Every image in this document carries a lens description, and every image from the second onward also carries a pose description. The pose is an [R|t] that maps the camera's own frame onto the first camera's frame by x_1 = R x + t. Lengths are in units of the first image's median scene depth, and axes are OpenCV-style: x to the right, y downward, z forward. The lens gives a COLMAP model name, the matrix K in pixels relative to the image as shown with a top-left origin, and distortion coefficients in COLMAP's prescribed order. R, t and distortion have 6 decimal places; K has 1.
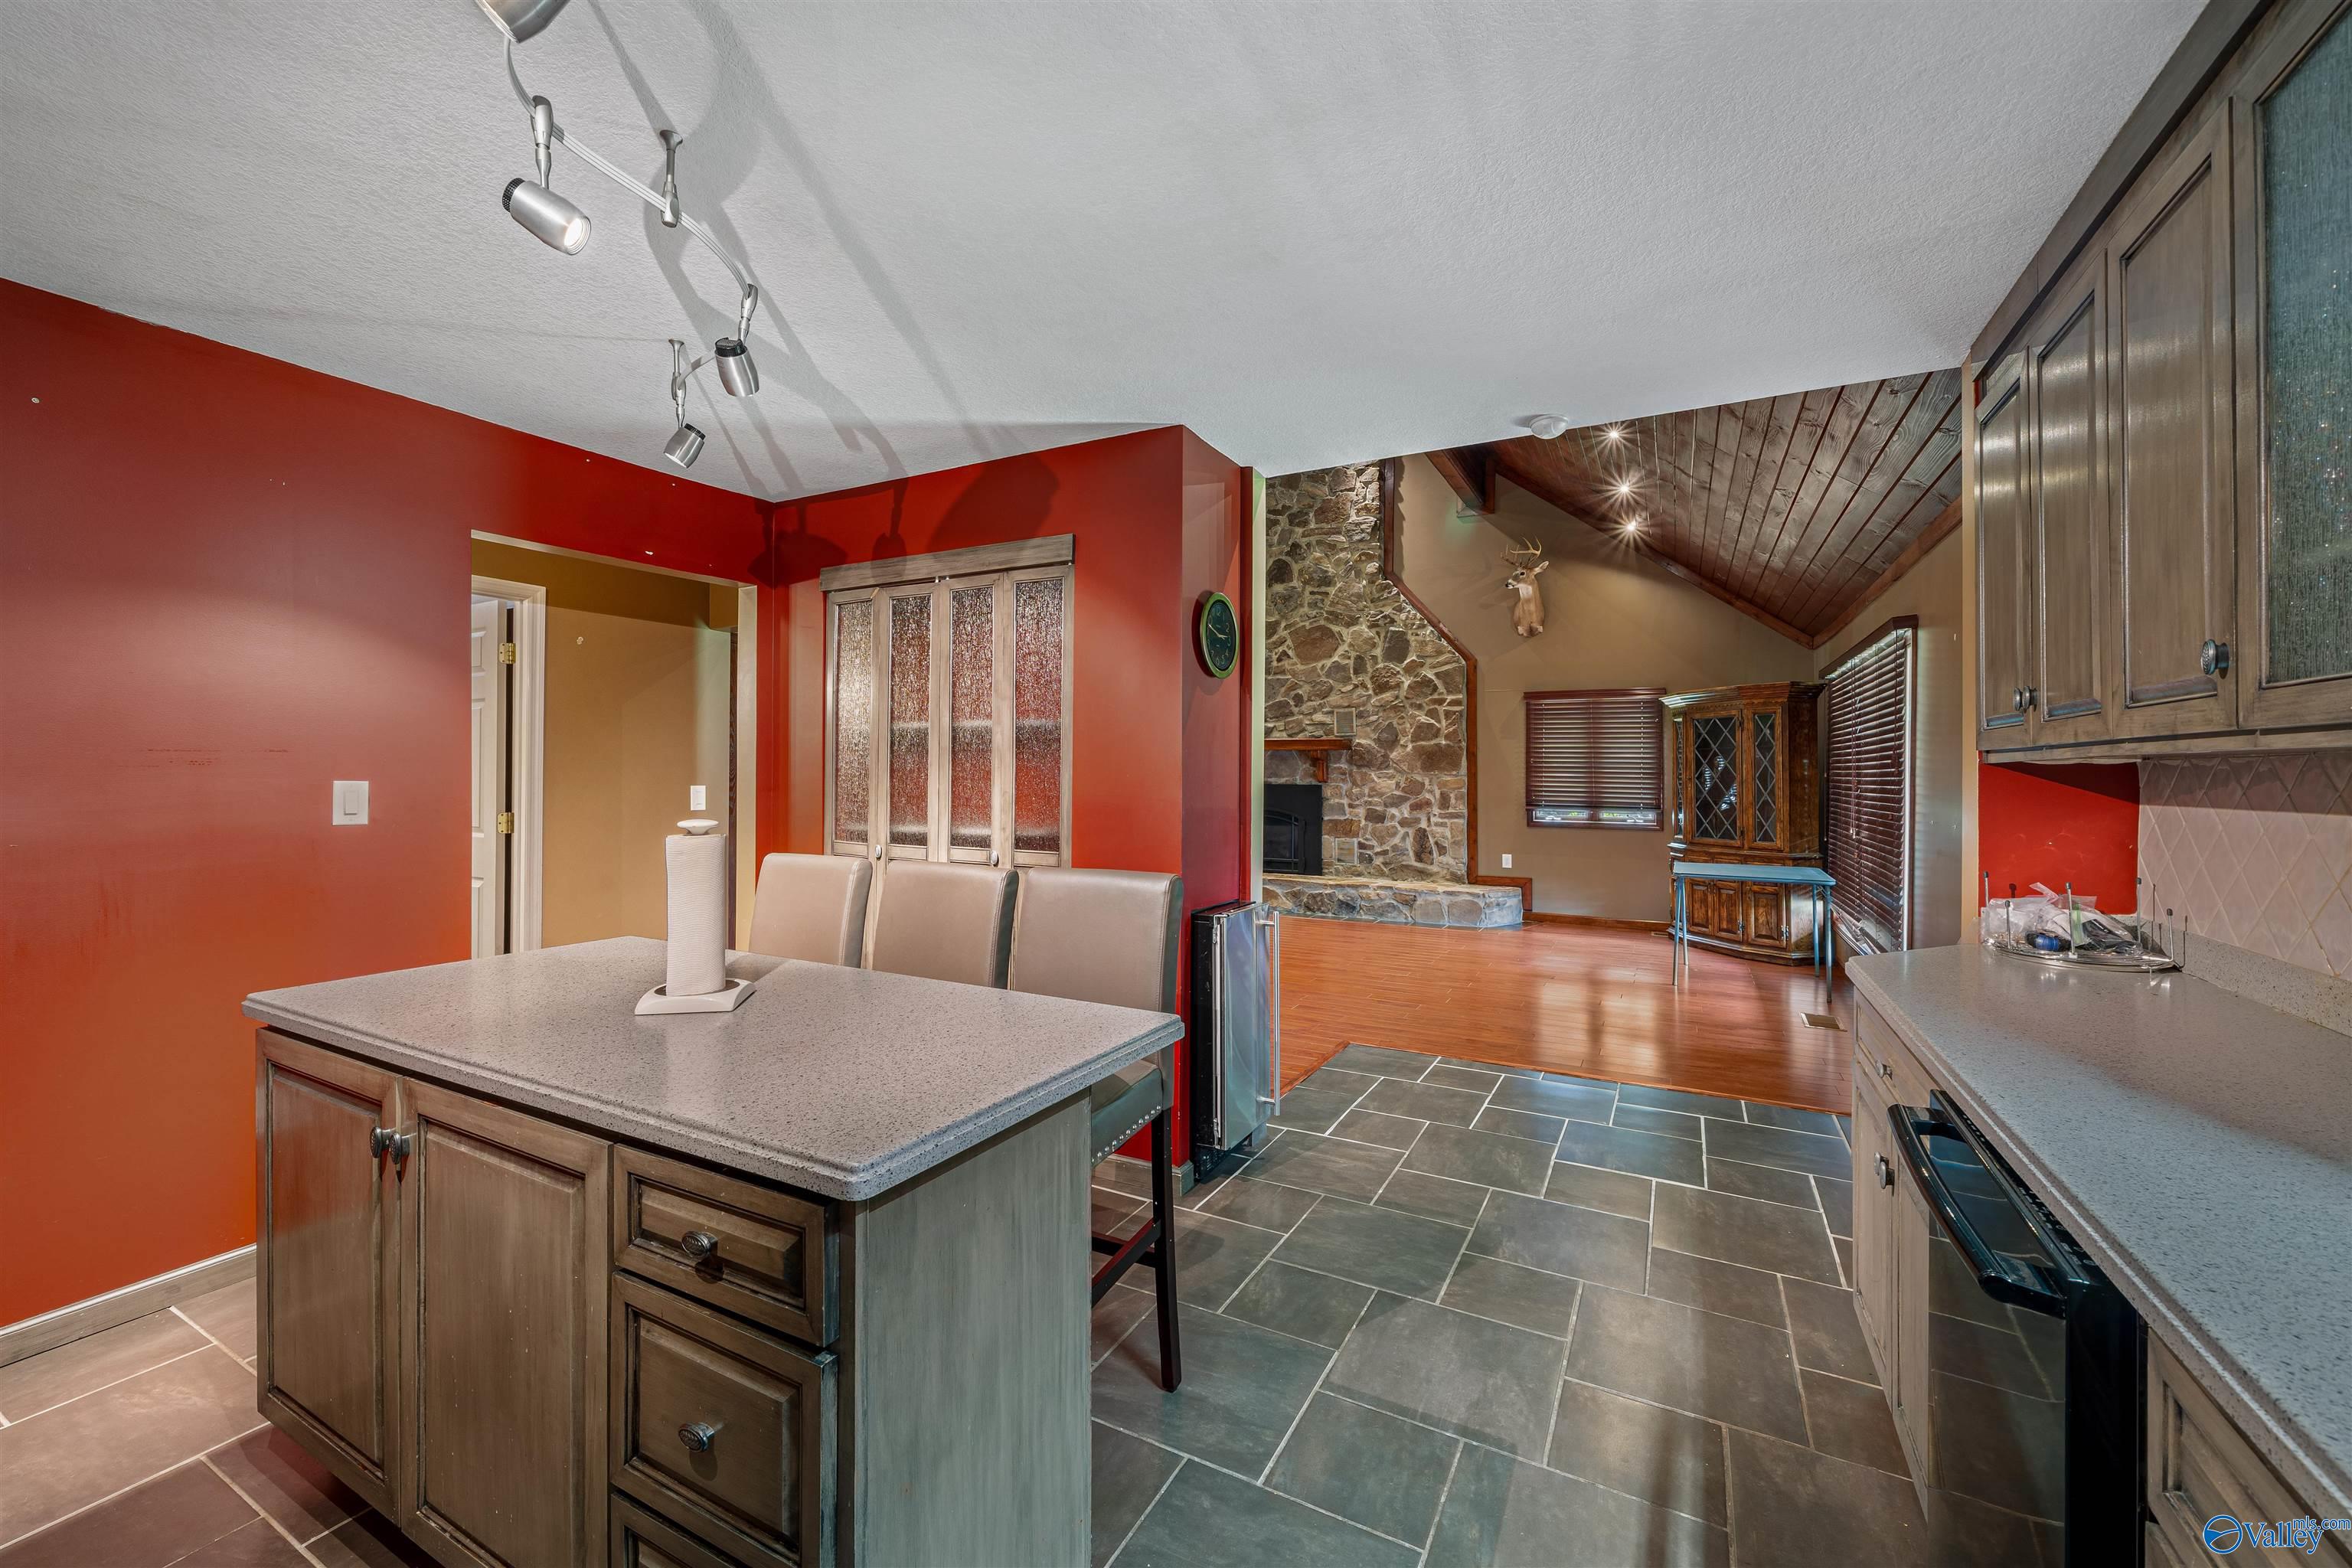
lens RADIAL K [[926.6, 0, 1171.5], [0, 926.6, 769.6], [0, 0, 1]] dist [-0.000273, 0.000027]
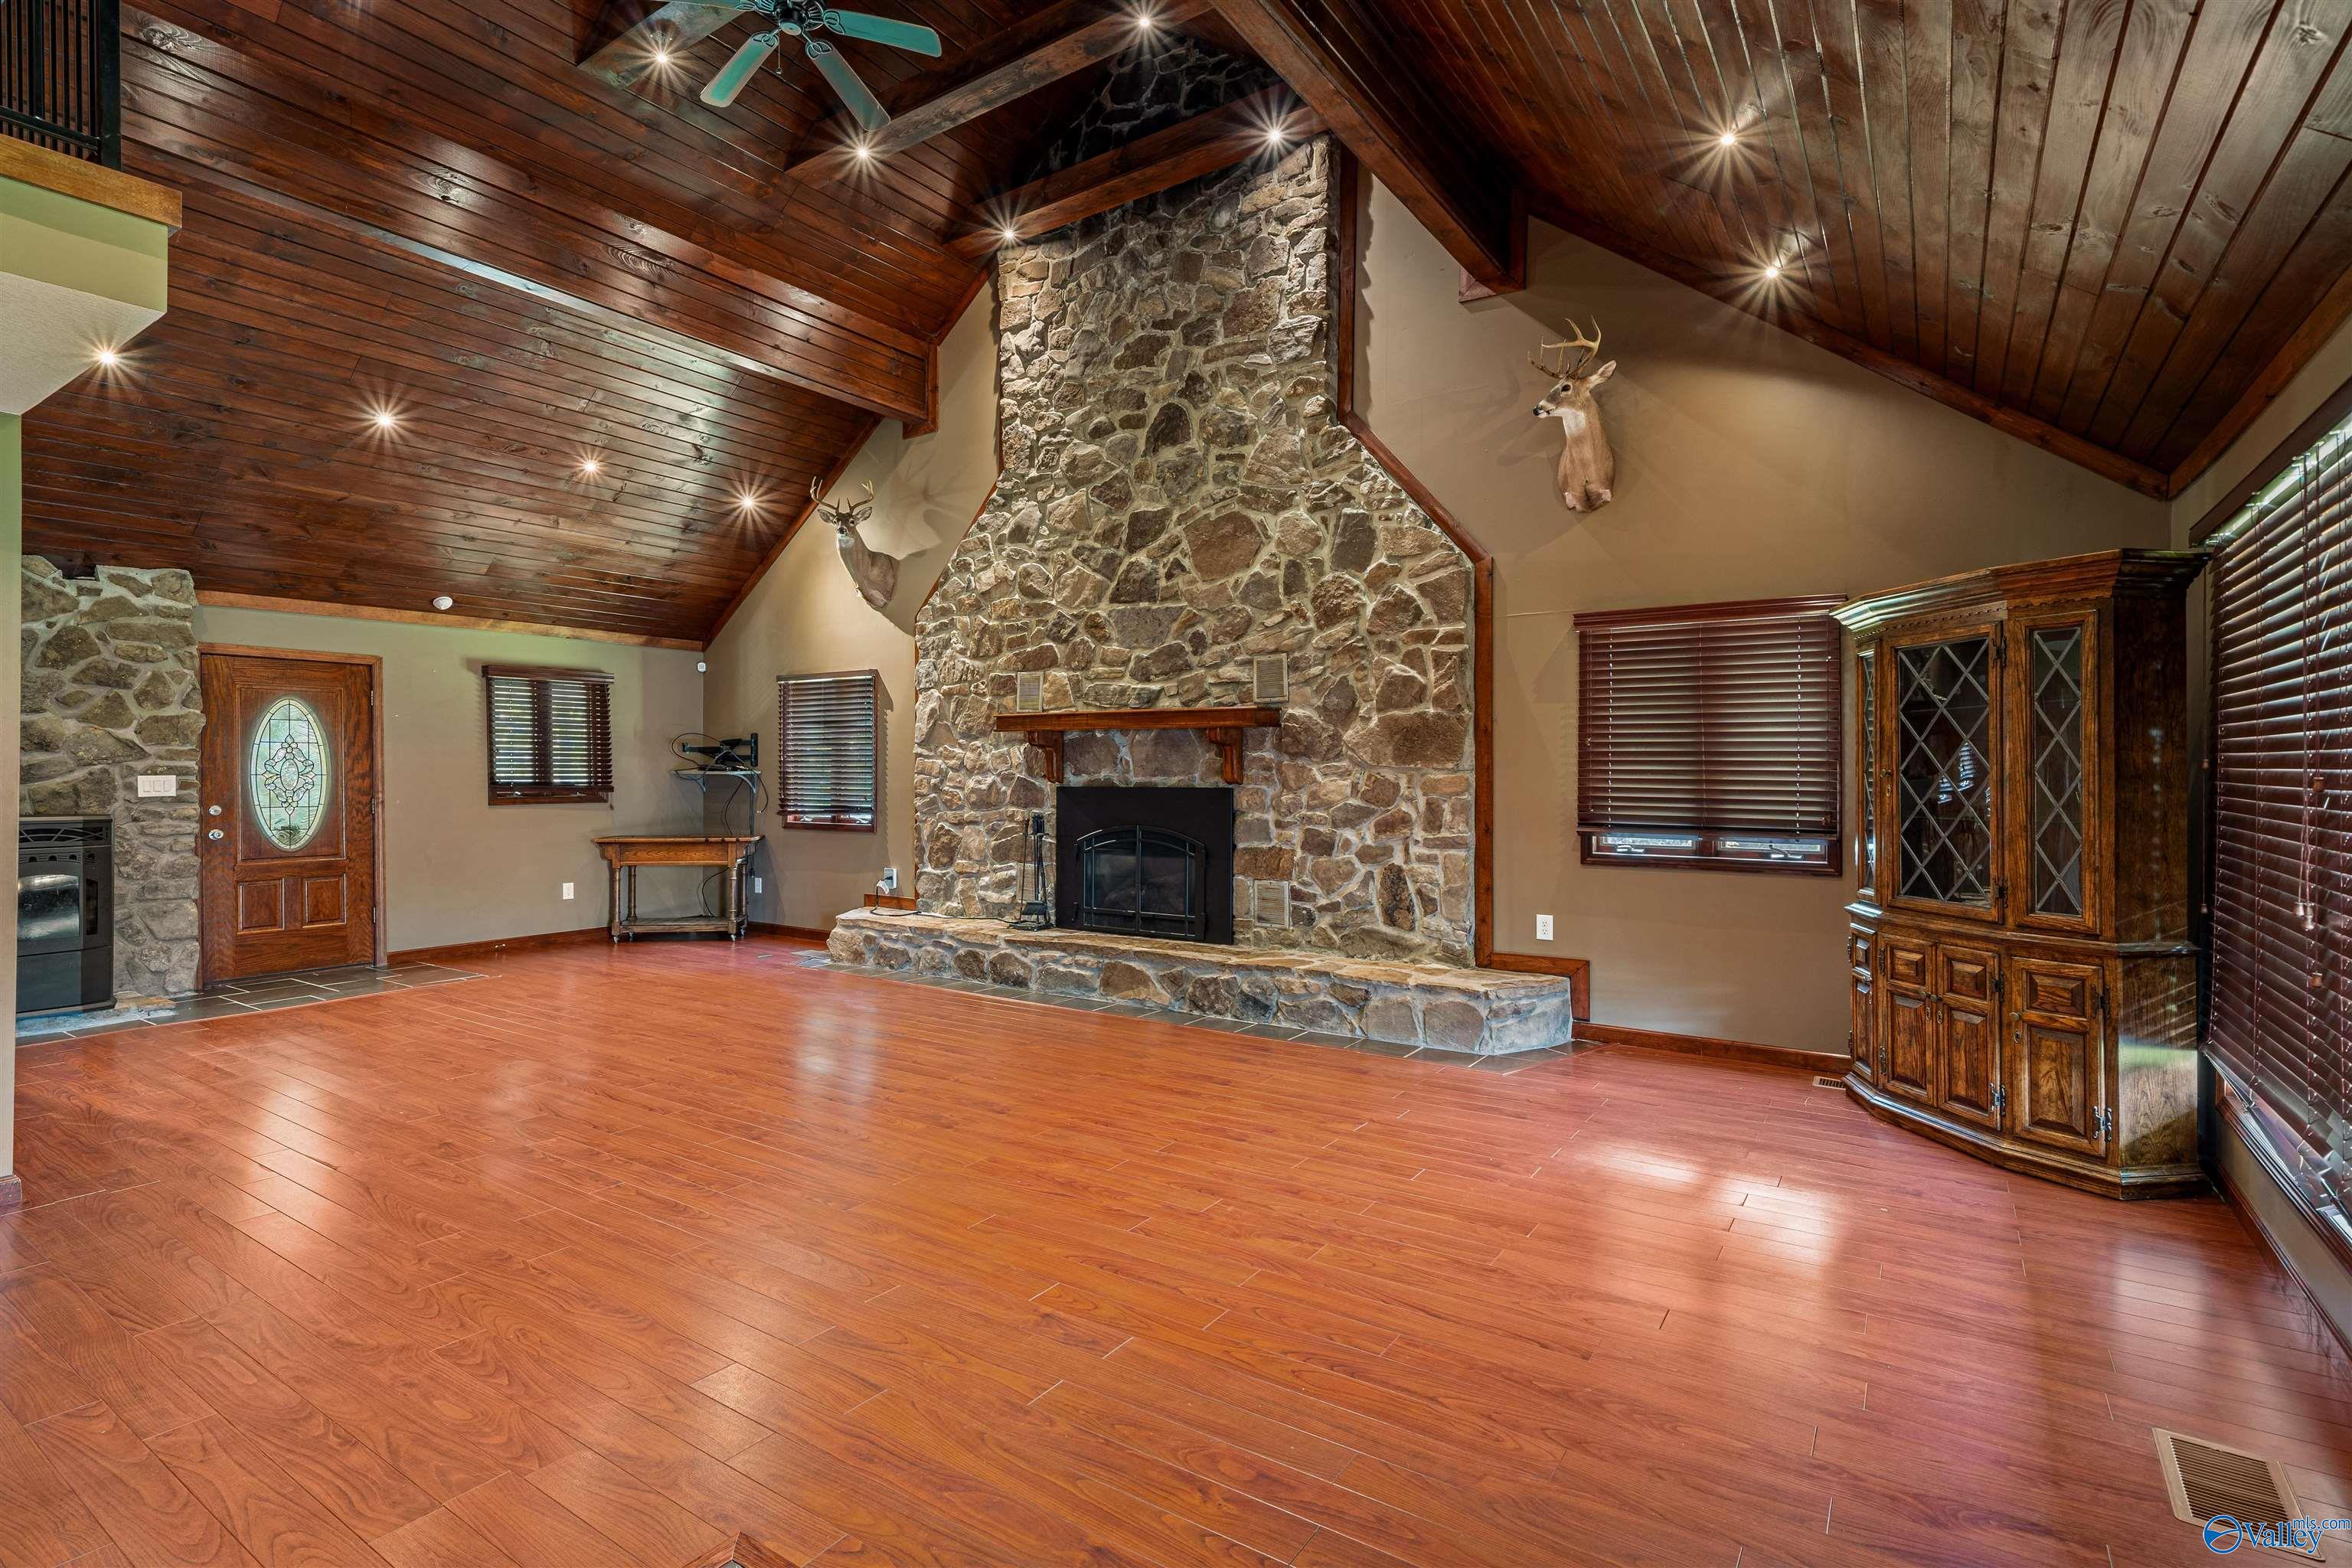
lens RADIAL K [[1110.1, 0, 1176.0], [0, 1110.1, 784.0], [0, 0, 1]] dist [0.002678, 0.000350]
pose [[0.994534, -0.006768, -0.104196, 0.207762], [0.008638, 0.999809, 0.017507, 0.001527], [0.104058, -0.018311, 0.994403, 0.320034]]
